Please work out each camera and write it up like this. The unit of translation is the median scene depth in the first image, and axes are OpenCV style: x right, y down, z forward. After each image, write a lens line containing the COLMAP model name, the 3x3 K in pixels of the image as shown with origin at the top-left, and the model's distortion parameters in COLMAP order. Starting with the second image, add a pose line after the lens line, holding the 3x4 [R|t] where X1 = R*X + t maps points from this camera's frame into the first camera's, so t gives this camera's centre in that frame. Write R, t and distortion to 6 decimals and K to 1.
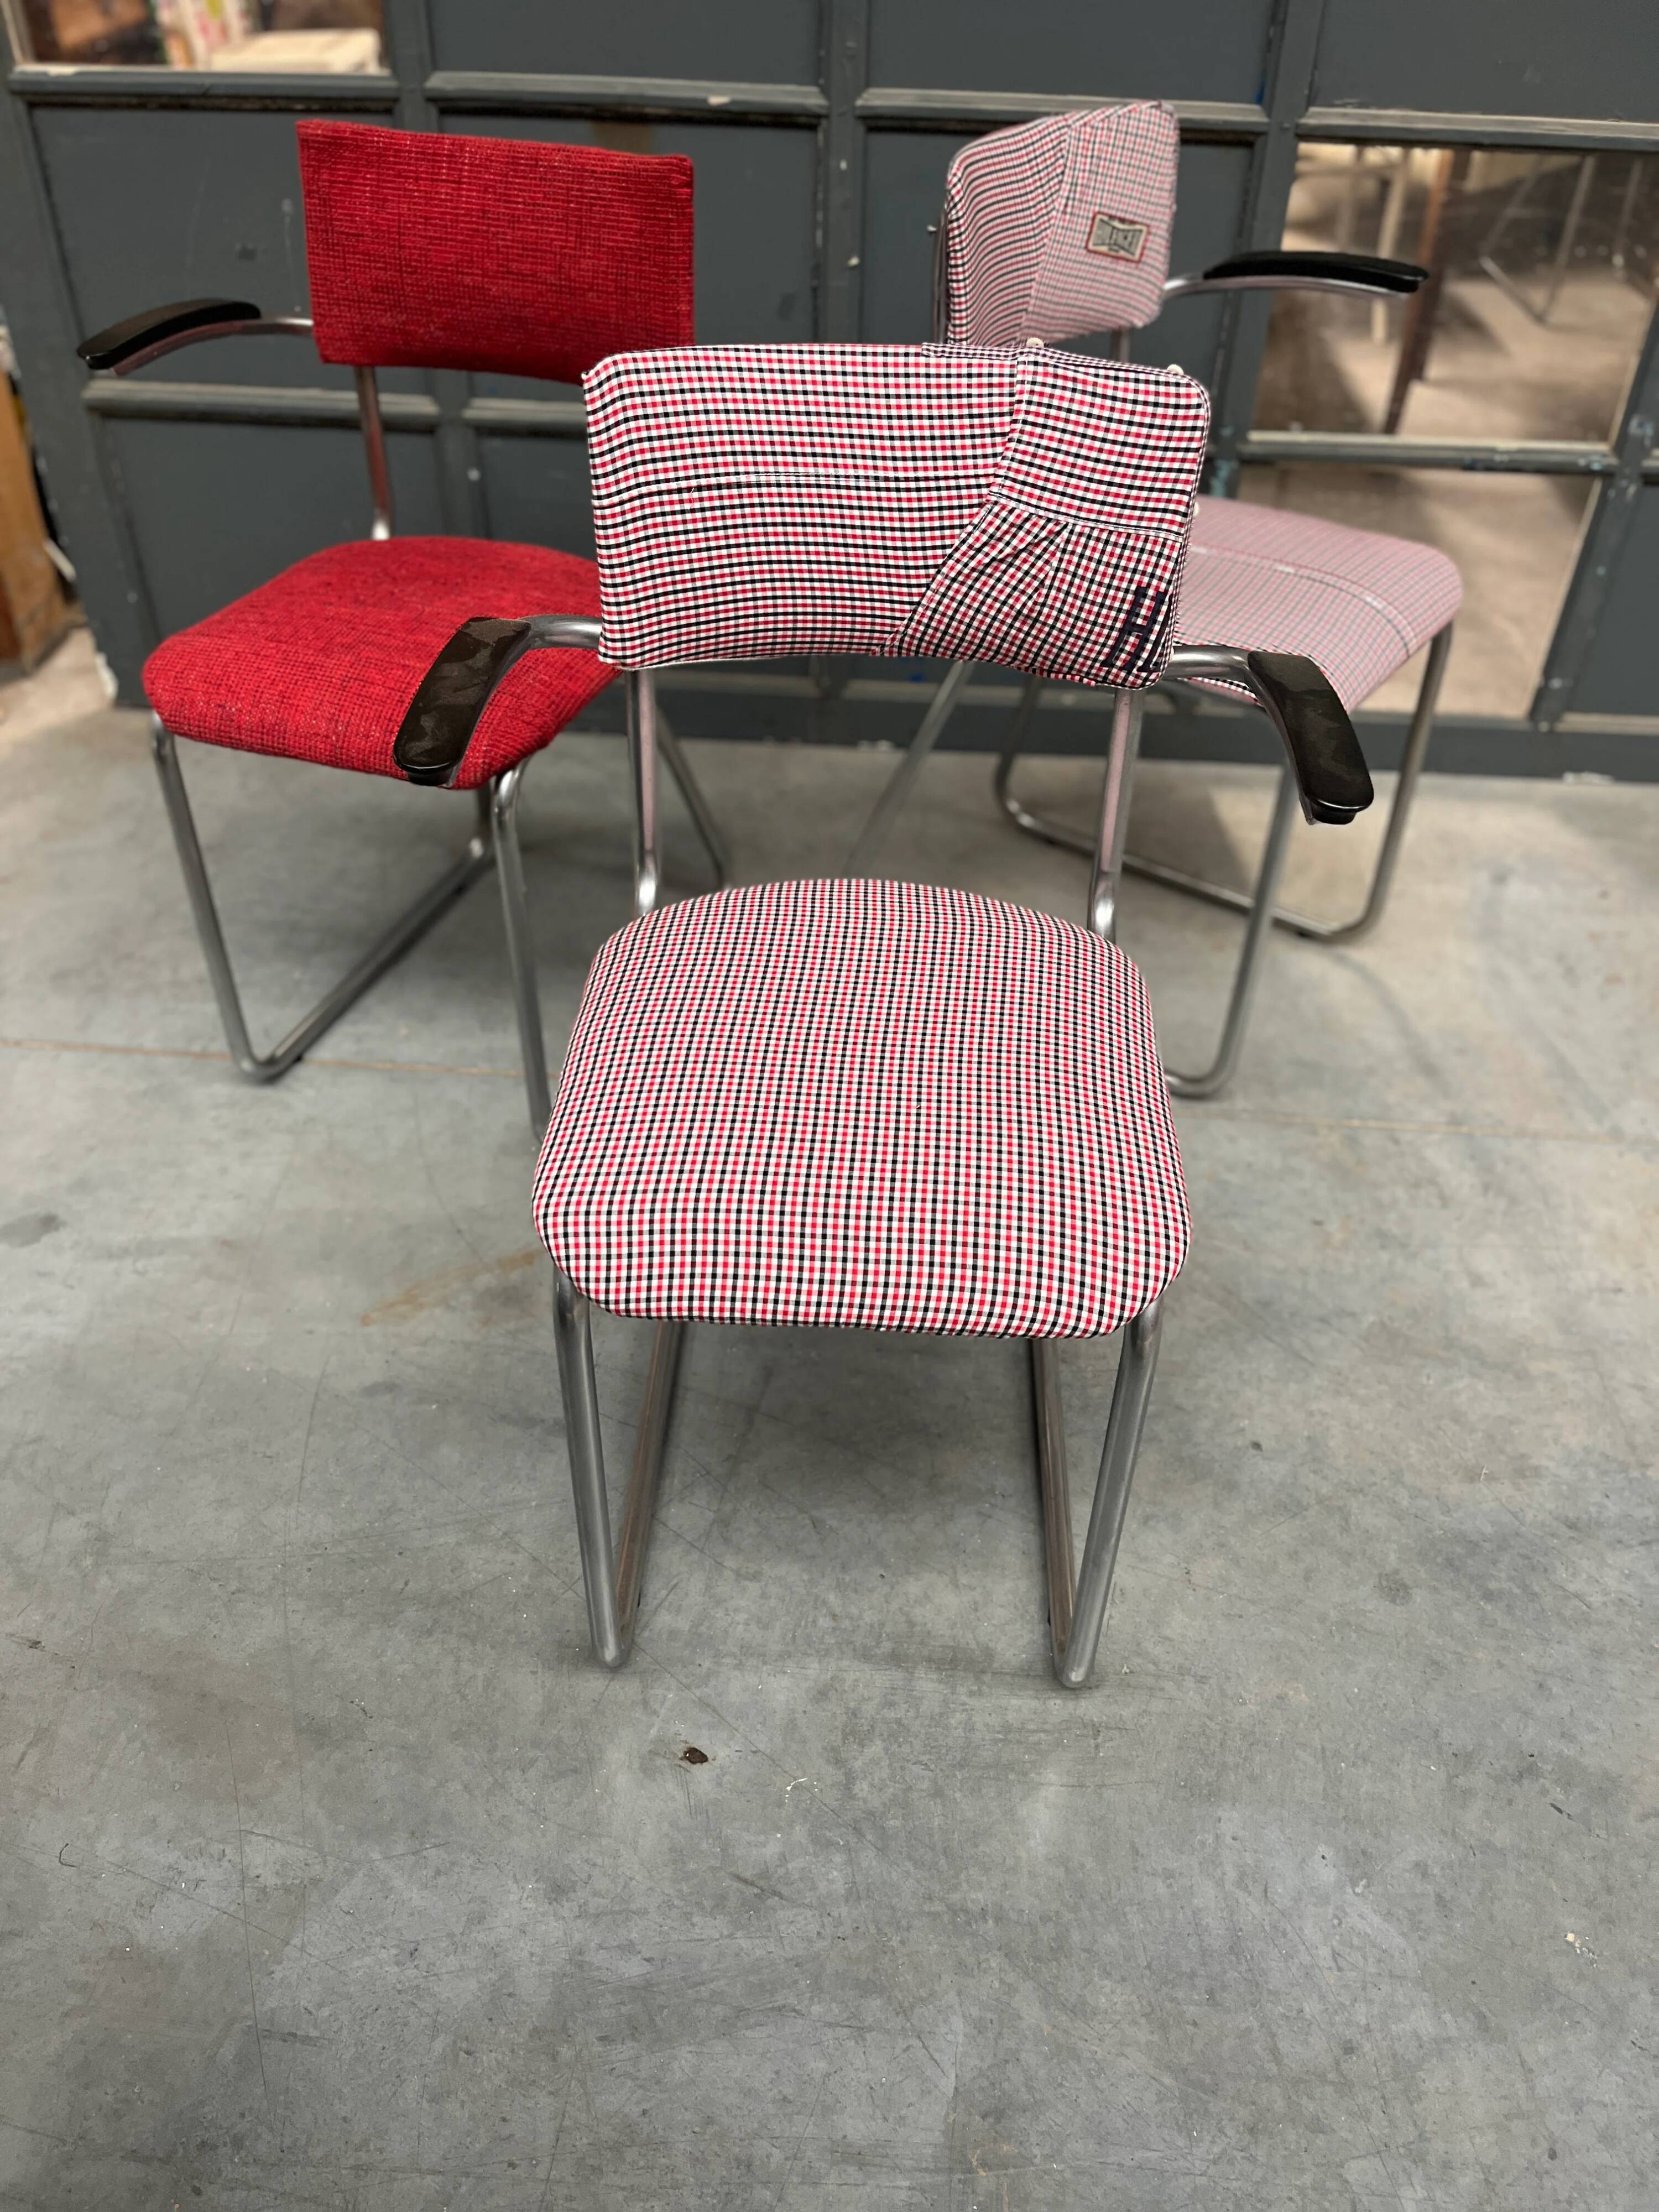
lens RADIAL K [[1689.1, 0, 815.7], [0, 1689.1, 1137.1], [0, 0, 1]] dist [0.046812, -0.069885]
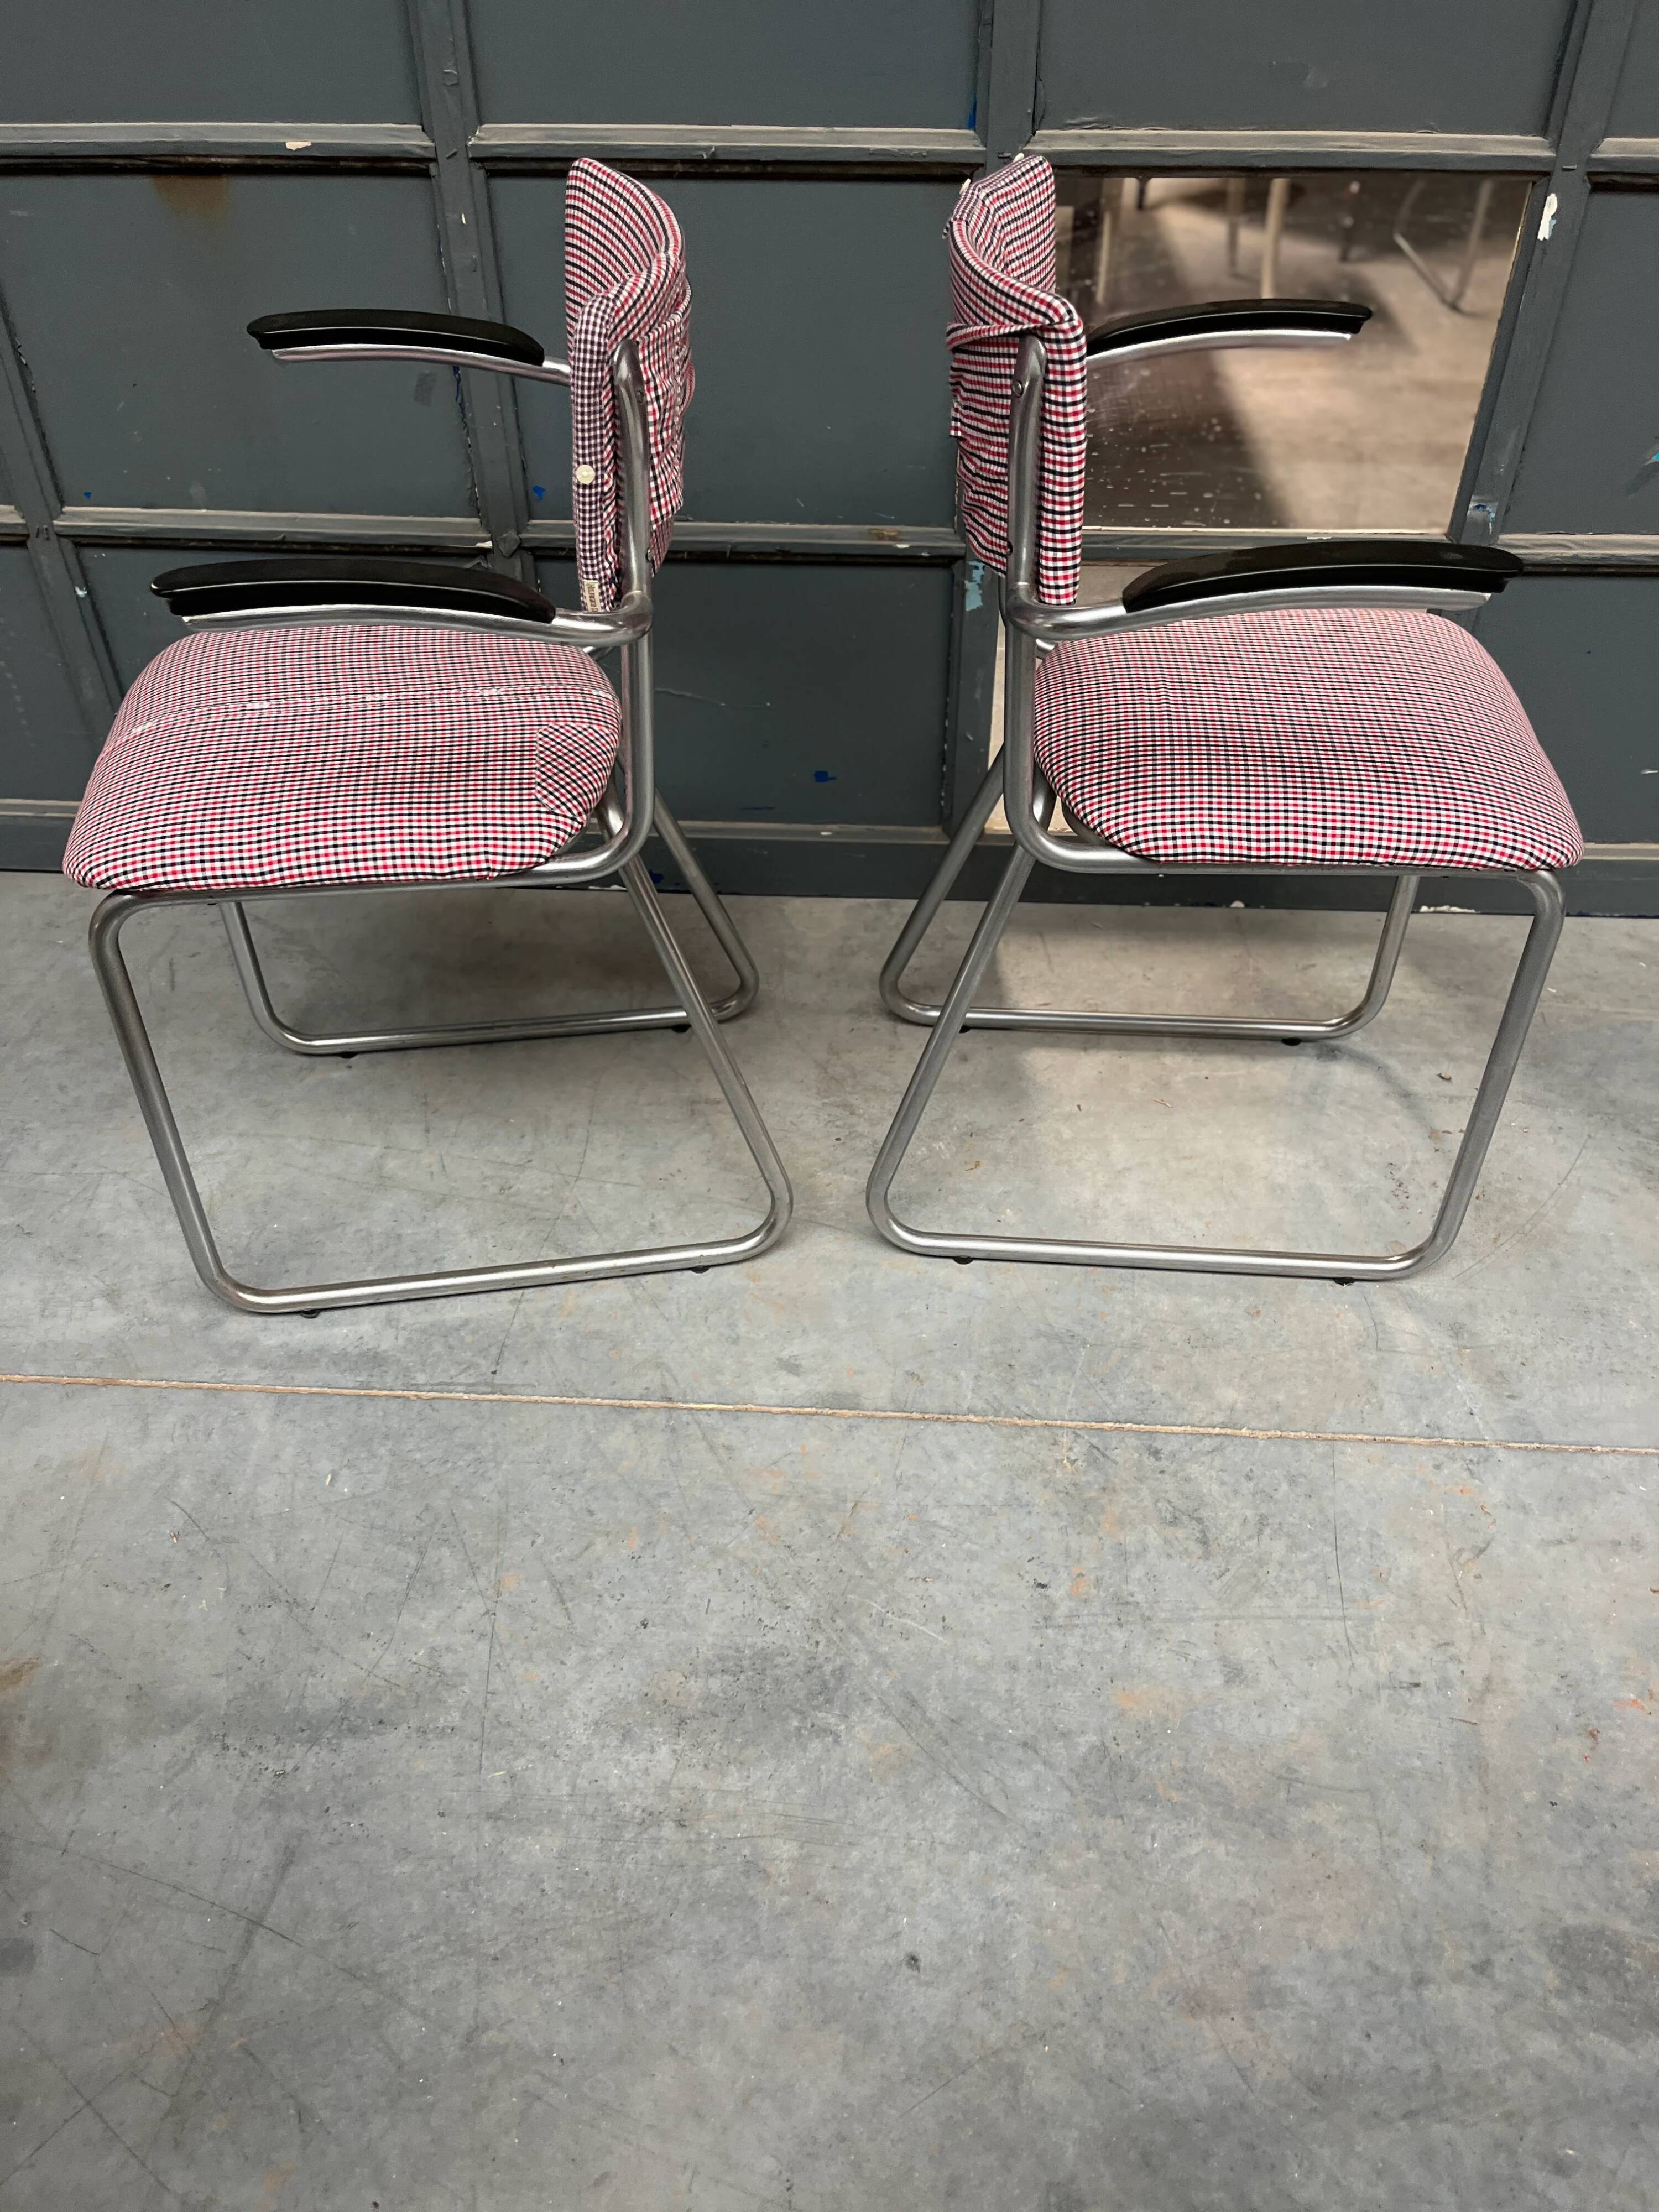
lens RADIAL K [[1689.1, 0, 810.8], [0, 1689.1, 1134.4], [0, 0, 1]] dist [0.046812, -0.069885]
pose [[0.999644, -0.025555, -0.007675, 0.236859], [0.025740, 0.999353, 0.025102, -0.213283], [0.007029, -0.025291, 0.999655, 0.259178]]
